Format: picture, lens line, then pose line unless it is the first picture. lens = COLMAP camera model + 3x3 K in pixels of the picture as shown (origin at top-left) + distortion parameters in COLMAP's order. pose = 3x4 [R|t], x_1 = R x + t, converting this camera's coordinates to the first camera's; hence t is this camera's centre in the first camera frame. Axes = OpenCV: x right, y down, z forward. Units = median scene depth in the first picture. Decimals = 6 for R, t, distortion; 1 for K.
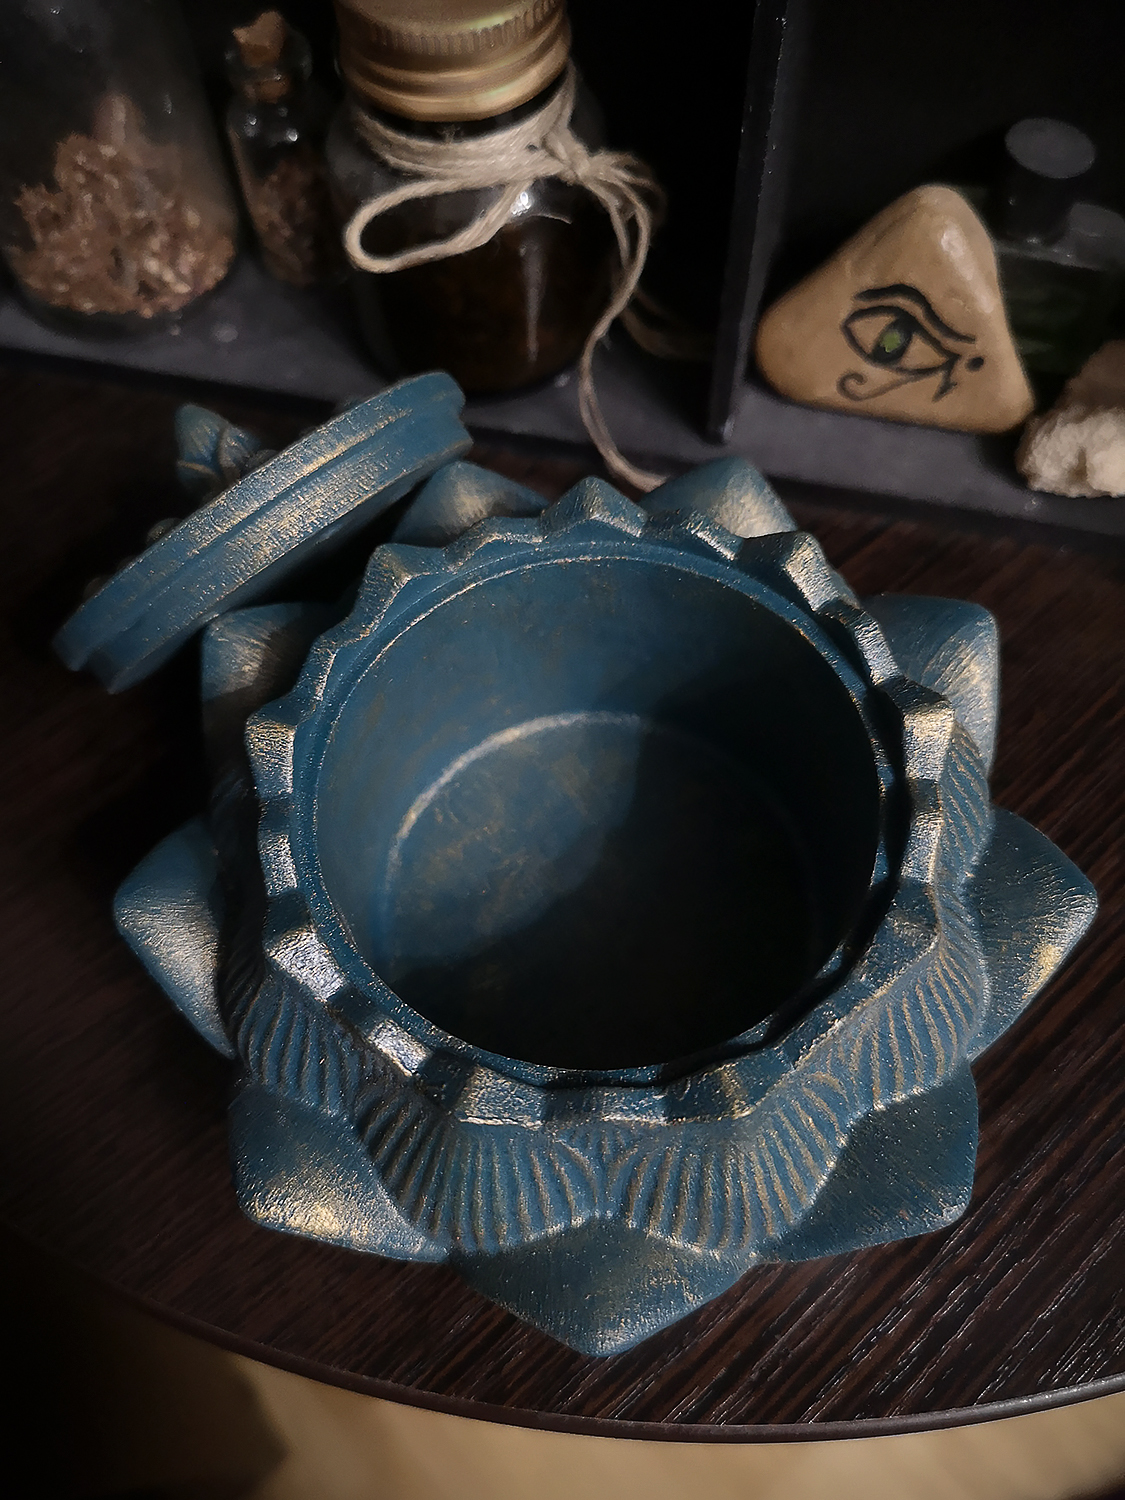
lens RADIAL K [[1212.5, 0, 444.1], [0, 1212.5, 744.2], [0, 0, 1]] dist [0.001439, -0.012203]
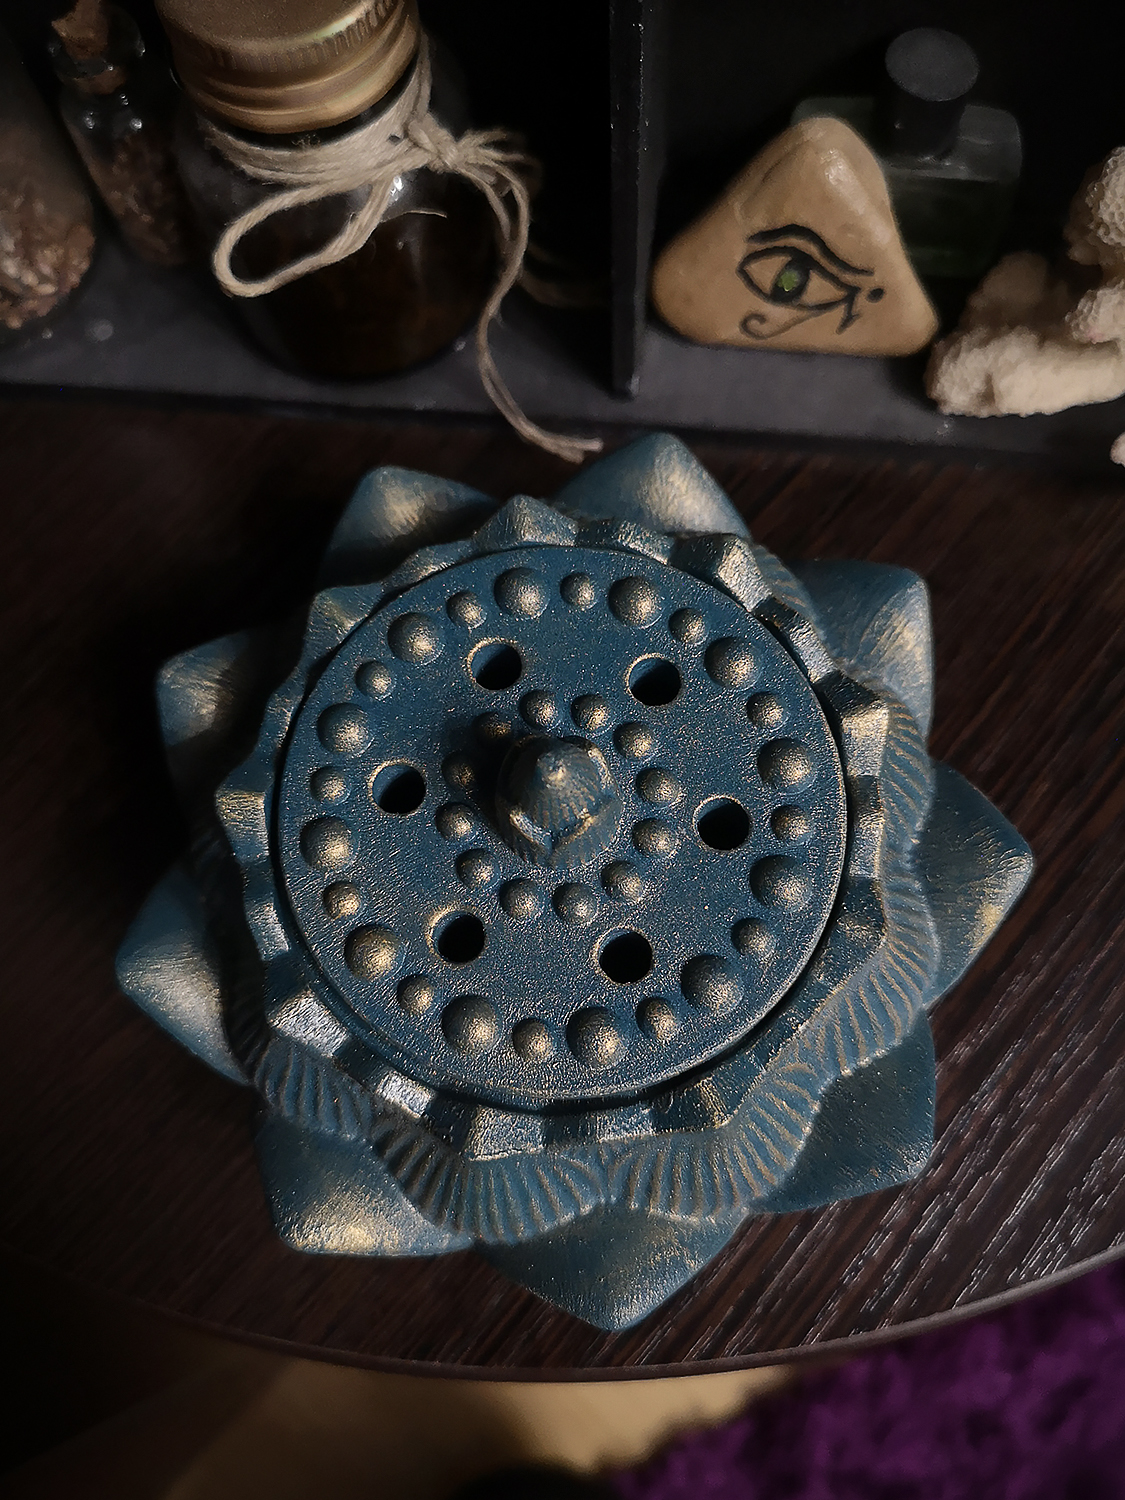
lens RADIAL K [[1233.4, 0, 443.5], [0, 1233.4, 751.4], [0, 0, 1]] dist [-0.008586, 0.000066]
pose [[0.988377, -0.150185, 0.023549, 0.016563], [0.144471, 0.976166, 0.161952, -0.179578], [-0.047311, -0.156668, 0.986518, -0.021789]]
